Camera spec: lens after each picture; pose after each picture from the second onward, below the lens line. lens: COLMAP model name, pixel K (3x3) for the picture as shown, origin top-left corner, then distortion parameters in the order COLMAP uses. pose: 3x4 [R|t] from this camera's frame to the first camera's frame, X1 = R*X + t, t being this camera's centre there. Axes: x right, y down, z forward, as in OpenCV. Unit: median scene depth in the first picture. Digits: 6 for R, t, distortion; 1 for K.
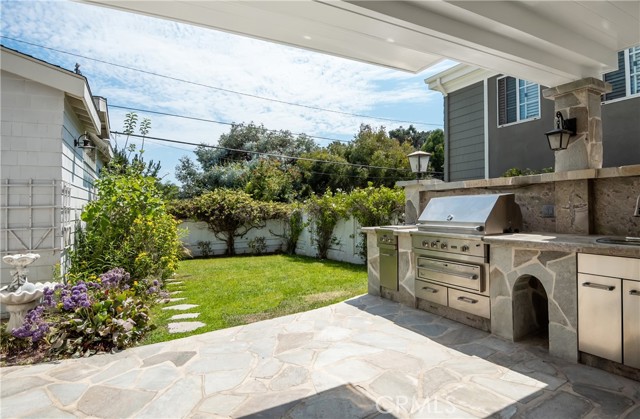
lens RADIAL K [[359.3, 0, 355.3], [0, 359.3, 196.7], [0, 0, 1]] dist [-0.014952, -0.009051]
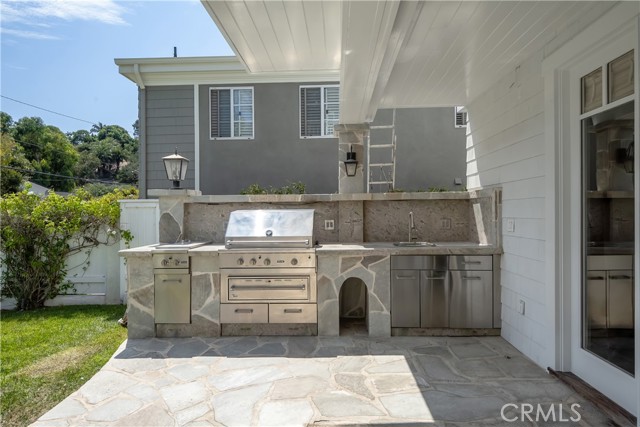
lens RADIAL K [[378.6, 0, 317.7], [0, 378.6, 215.0], [0, 0, 1]] dist [0.034892, -0.004945]
pose [[0.542971, 0.008907, 0.839704, -0.576349], [-0.024130, 0.999696, 0.004999, 0.001690], [-0.839405, -0.022977, 0.543021, 0.346404]]
